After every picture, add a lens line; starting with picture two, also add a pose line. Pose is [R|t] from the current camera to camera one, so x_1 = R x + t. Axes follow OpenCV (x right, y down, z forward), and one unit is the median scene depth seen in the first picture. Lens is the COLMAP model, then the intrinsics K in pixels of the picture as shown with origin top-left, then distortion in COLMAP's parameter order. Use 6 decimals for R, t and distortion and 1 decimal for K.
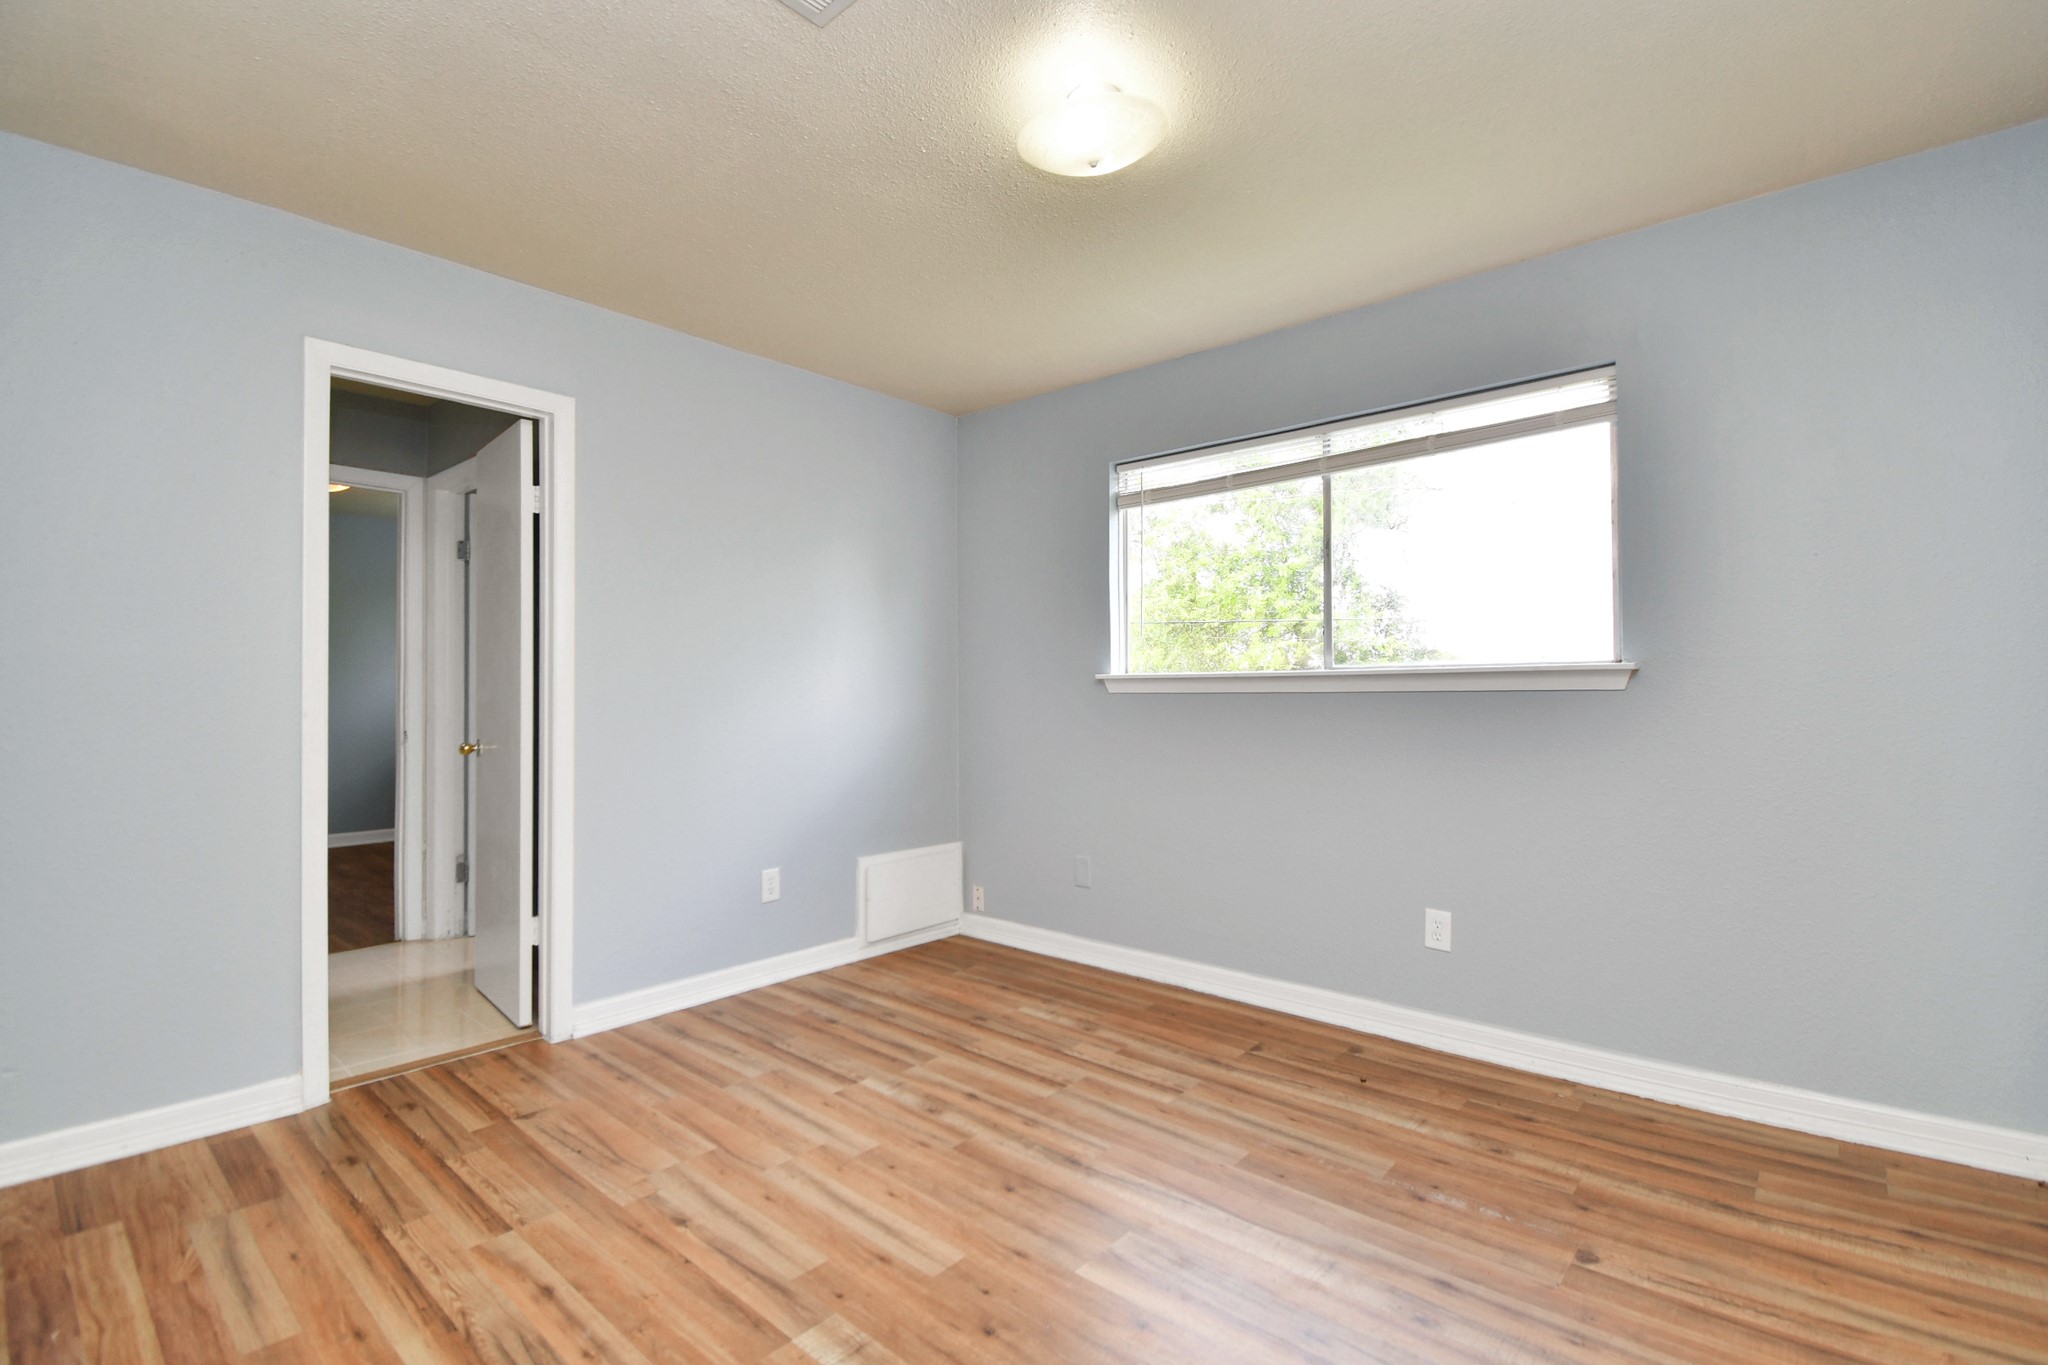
lens RADIAL K [[938.5, 0, 1012.9], [0, 938.5, 679.4], [0, 0, 1]] dist [0.020630, -0.025644]
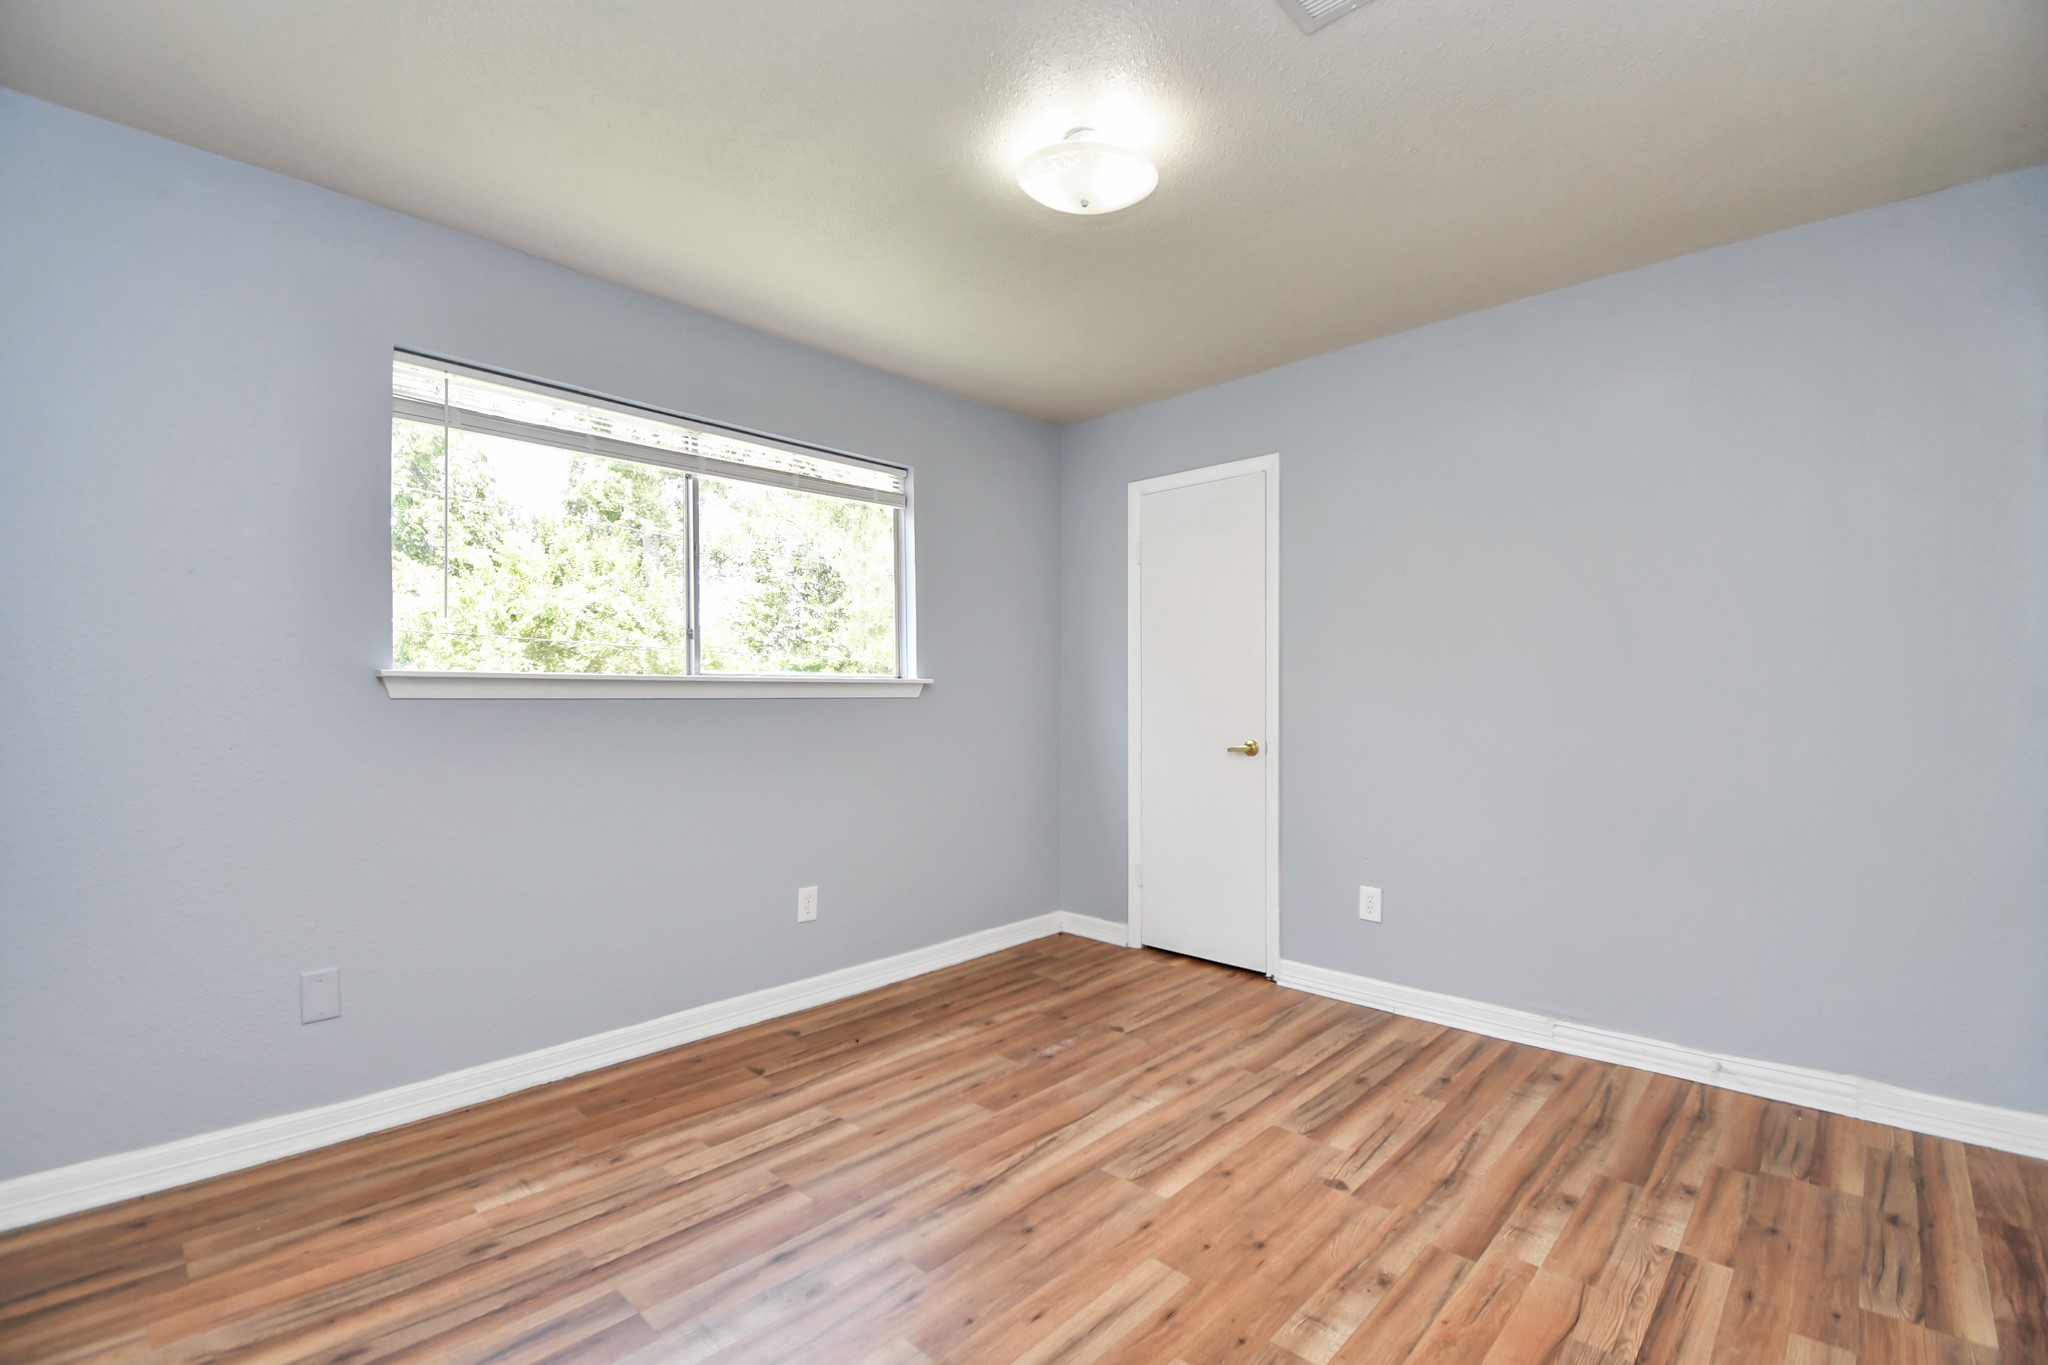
lens RADIAL K [[894.5, 0, 1016.7], [0, 894.5, 688.1], [0, 0, 1]] dist [0.018540, -0.023152]
pose [[0.034034, 0.018711, 0.999245, -0.723443], [-0.009334, 0.999787, -0.018404, 0.022177], [-0.999377, -0.008700, 0.034202, 0.800157]]
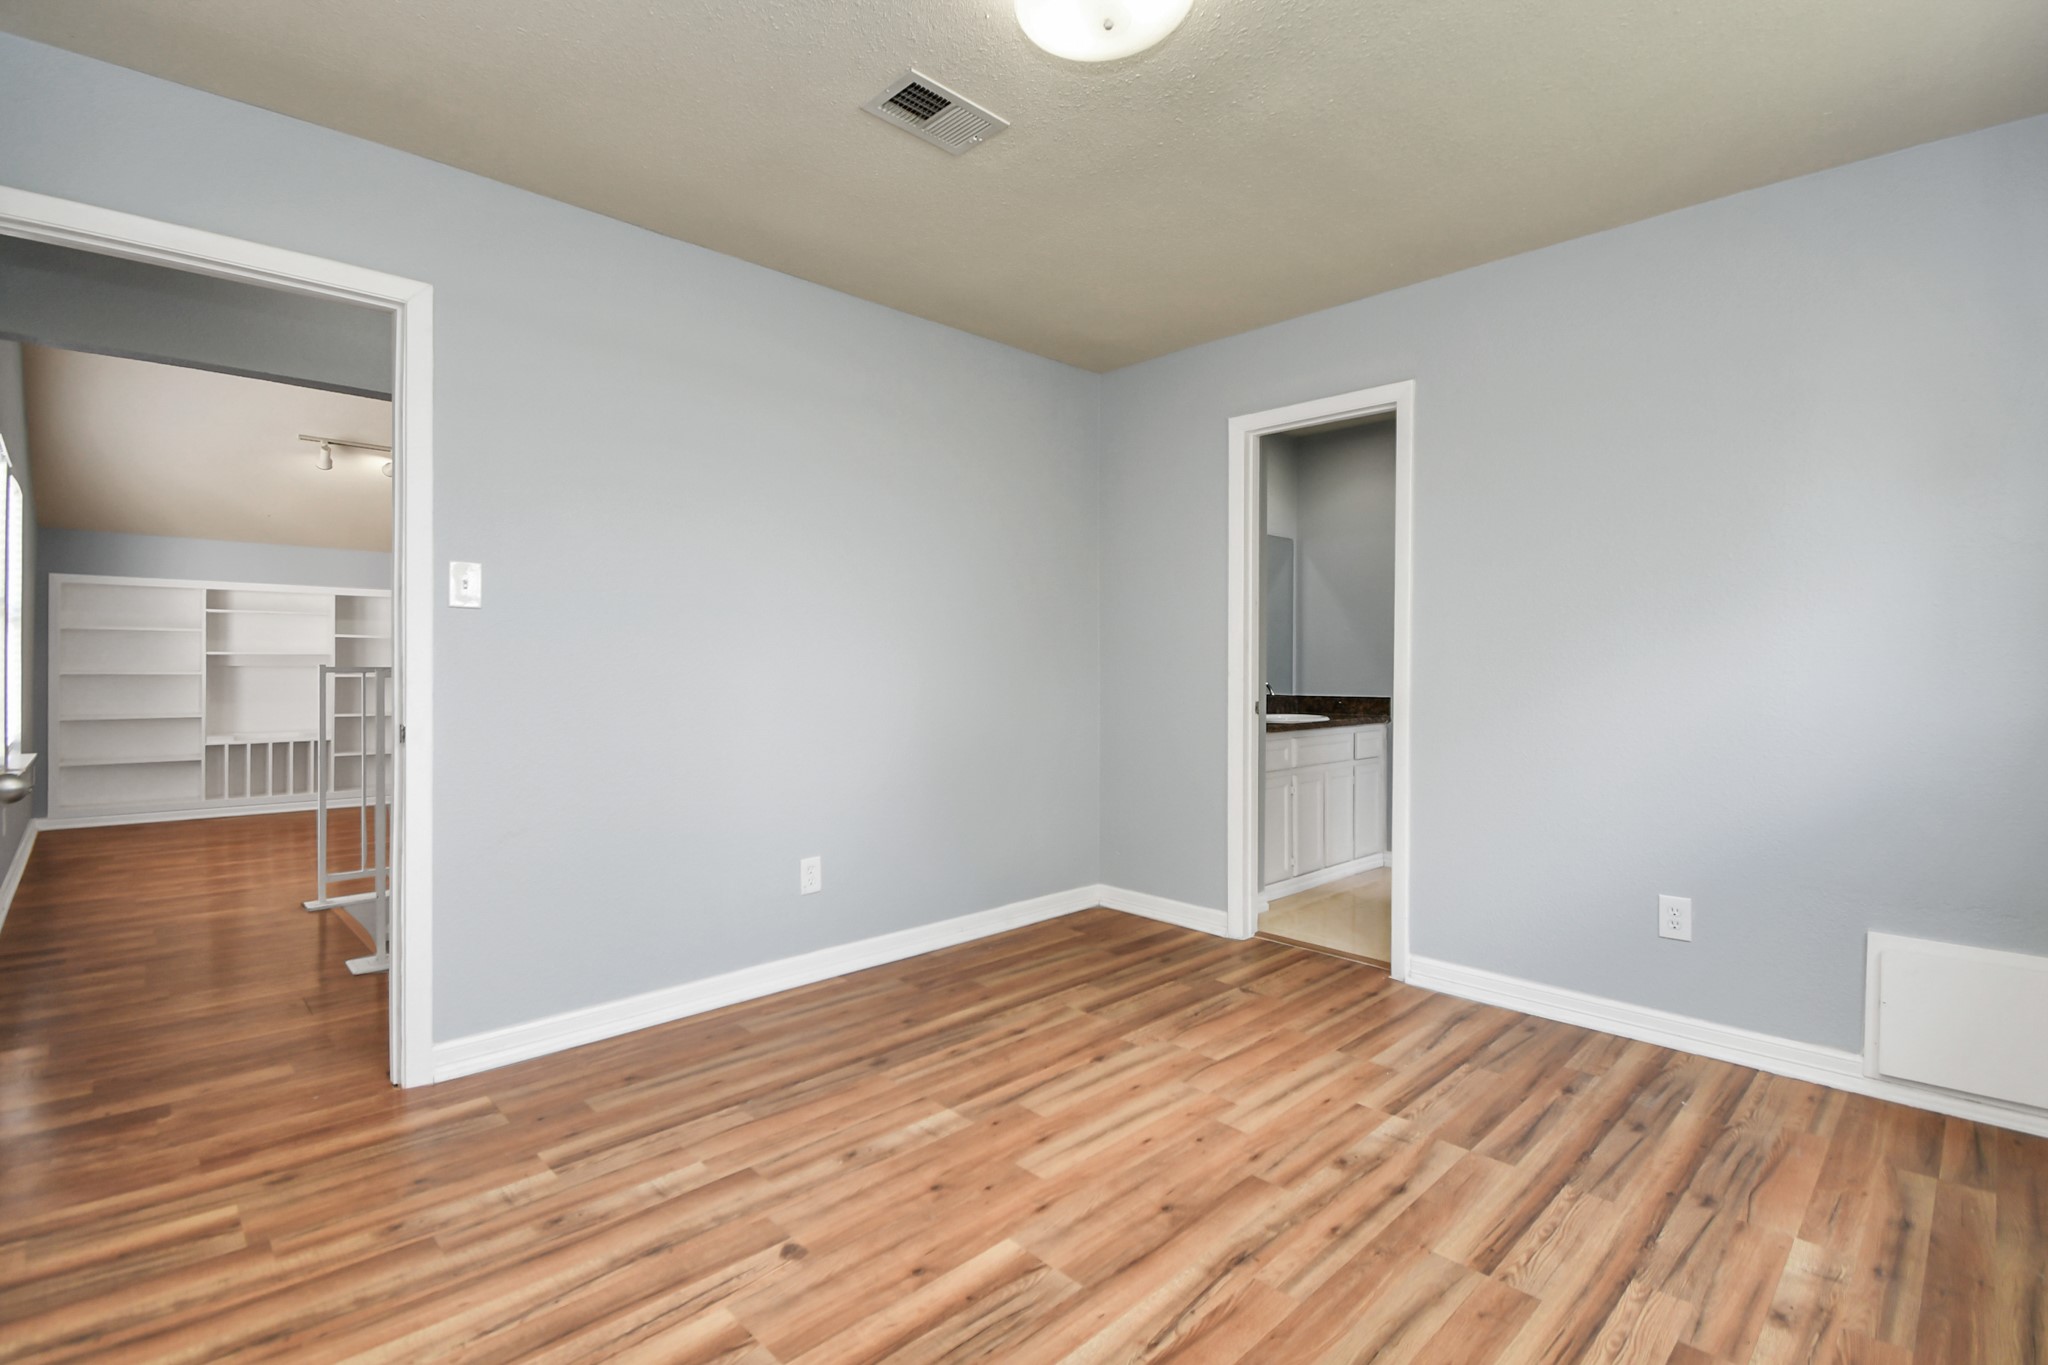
lens RADIAL K [[938.5, 0, 1012.9], [0, 938.5, 679.4], [0, 0, 1]] dist [0.020630, -0.025644]
pose [[-0.078908, 0.018766, -0.996705, 0.712775], [0.006791, 0.999810, 0.018286, 0.023276], [0.996859, -0.005326, -0.079021, 0.754156]]
